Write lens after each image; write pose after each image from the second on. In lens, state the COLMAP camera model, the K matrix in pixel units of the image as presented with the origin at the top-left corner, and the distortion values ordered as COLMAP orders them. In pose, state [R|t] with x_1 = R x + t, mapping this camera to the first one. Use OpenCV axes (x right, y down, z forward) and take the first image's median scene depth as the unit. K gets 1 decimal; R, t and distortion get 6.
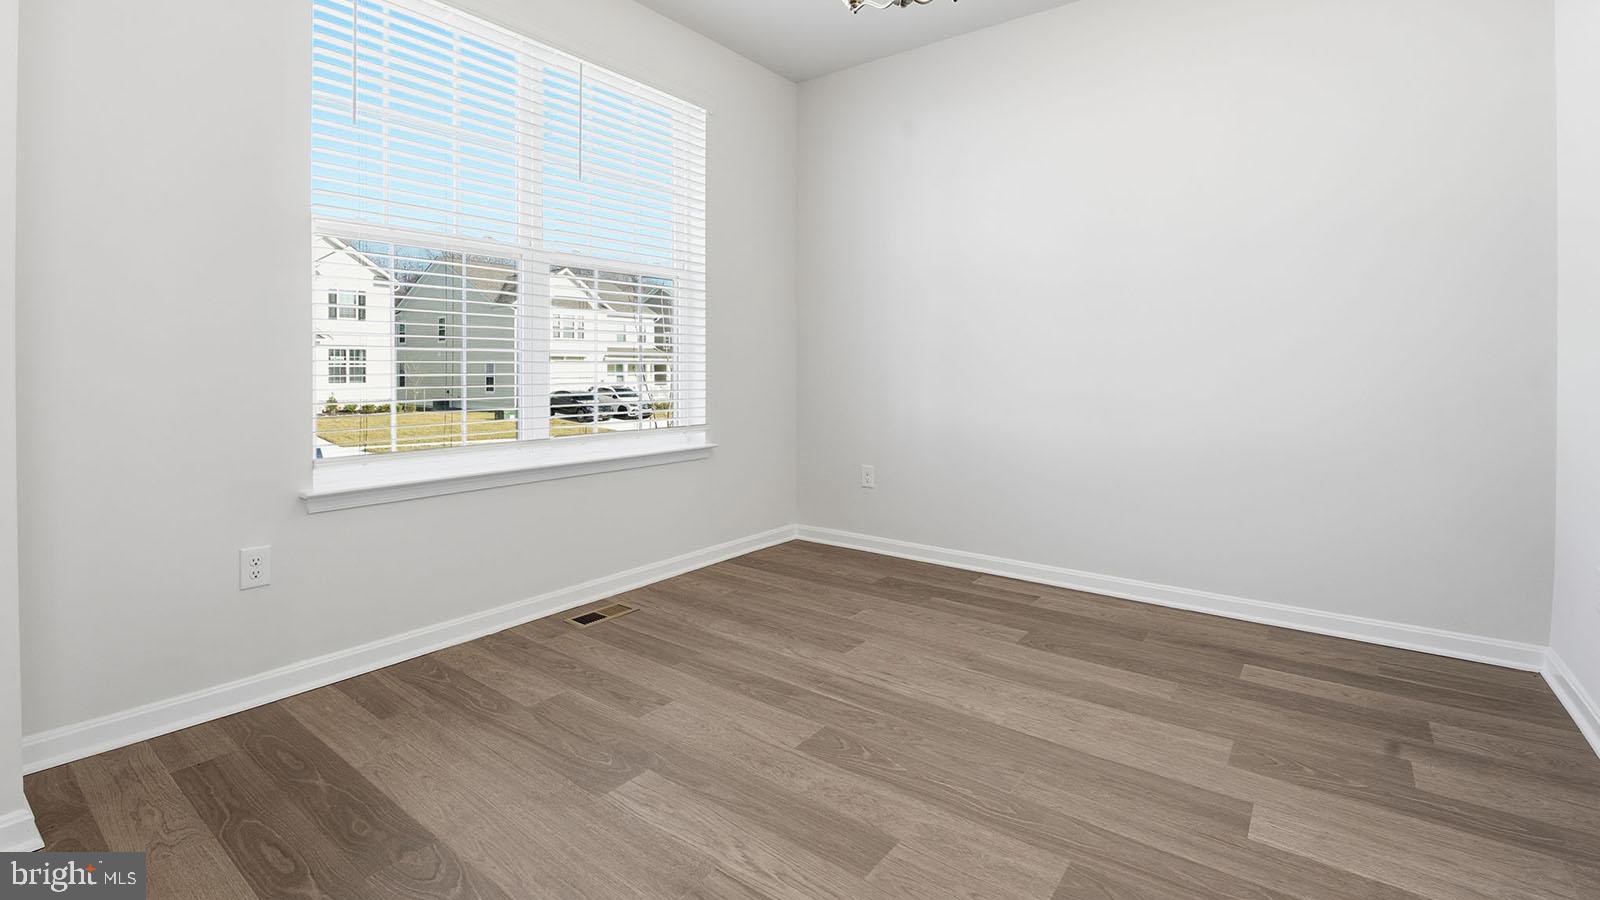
lens RADIAL K [[715.8, 0, 800.0], [0, 715.8, 450.0], [0, 0, 1]] dist [-0.022926, -0.000217]
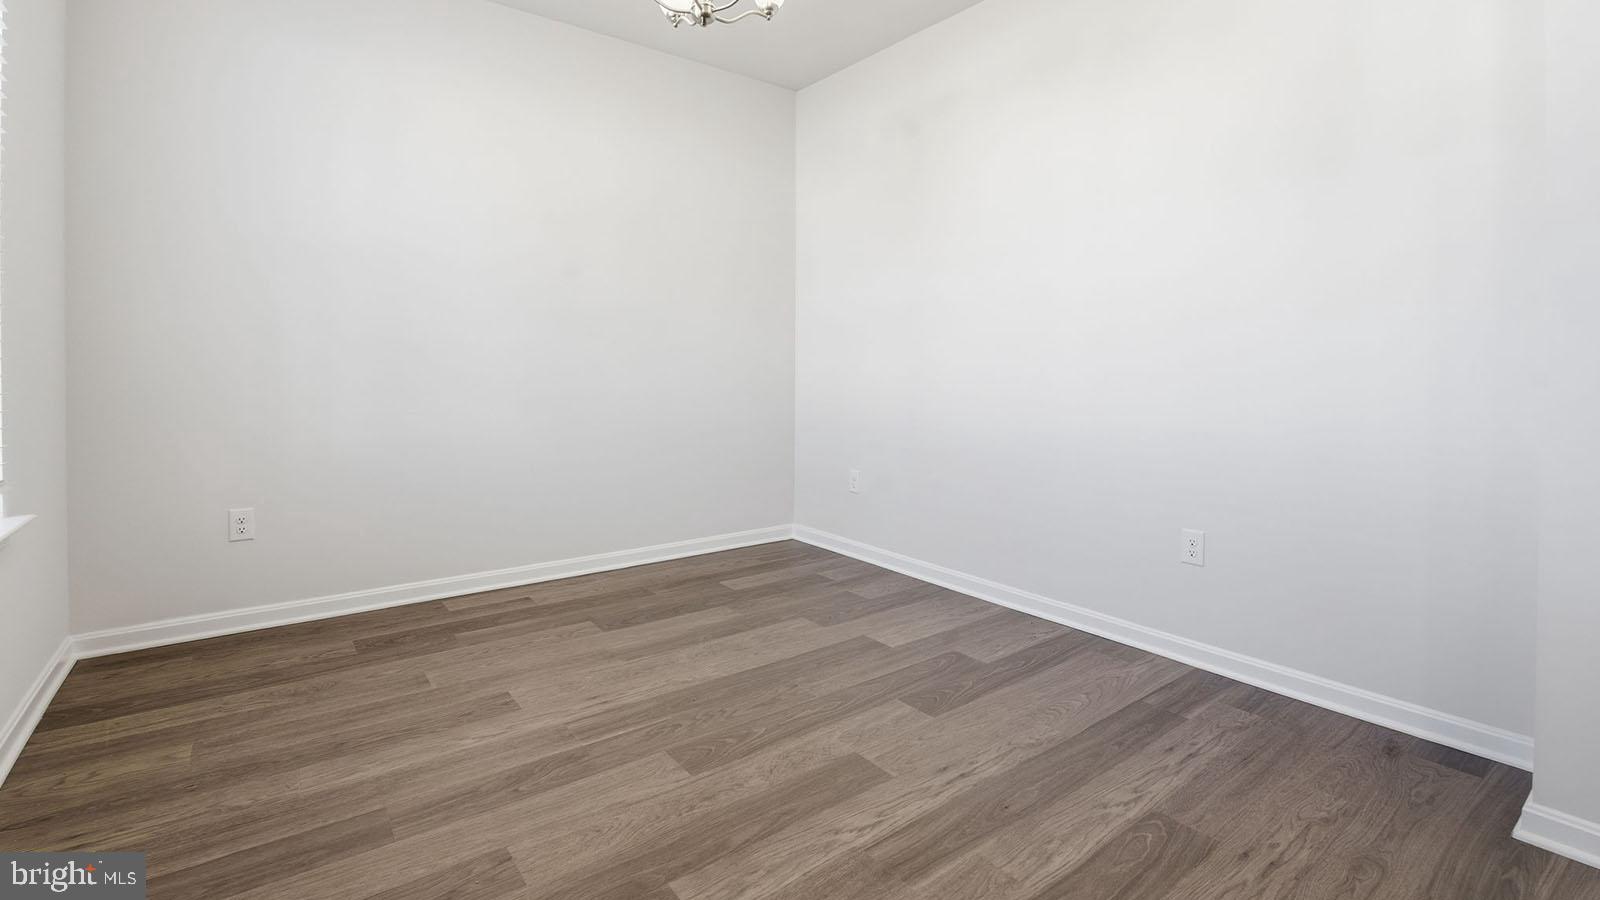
lens RADIAL K [[702.3, 0, 800.0], [0, 702.3, 450.0], [0, 0, 1]] dist [-0.032457, -0.000222]
pose [[0.263622, -0.109377, 0.958405, -0.605594], [0.103841, 0.990995, 0.084533, -0.055221], [-0.959021, 0.077237, 0.272605, 0.432583]]
